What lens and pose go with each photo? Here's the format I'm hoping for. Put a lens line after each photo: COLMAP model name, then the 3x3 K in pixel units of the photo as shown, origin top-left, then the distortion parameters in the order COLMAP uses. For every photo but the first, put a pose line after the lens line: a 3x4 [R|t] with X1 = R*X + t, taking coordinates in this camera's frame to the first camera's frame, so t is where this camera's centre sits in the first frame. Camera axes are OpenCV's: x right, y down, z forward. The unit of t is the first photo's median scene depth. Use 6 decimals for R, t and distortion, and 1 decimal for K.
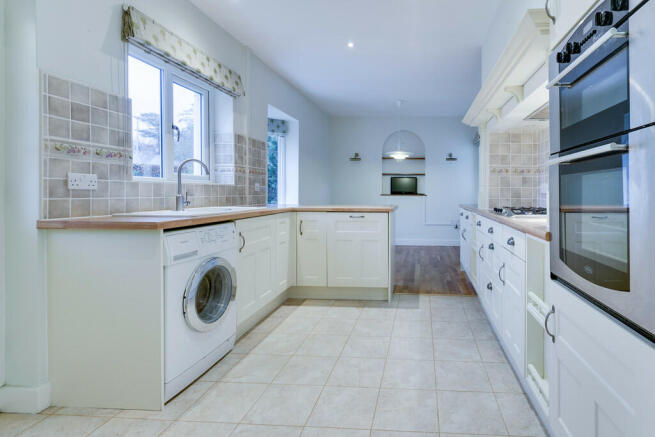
lens RADIAL K [[318.5, 0, 403.3], [0, 318.5, 194.6], [0, 0, 1]] dist [0.000325, 0.000567]
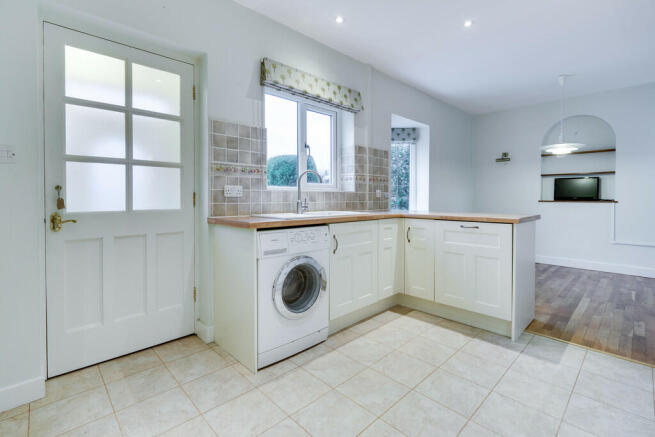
lens RADIAL K [[299.0, 0, 327.4], [0, 299.0, 203.6], [0, 0, 1]] dist [-0.001332, 0.000392]
pose [[0.731180, 0.008277, -0.682134, 0.148522], [-0.001116, 0.999940, 0.010936, -0.000222], [0.682183, -0.007235, 0.731145, 0.217016]]
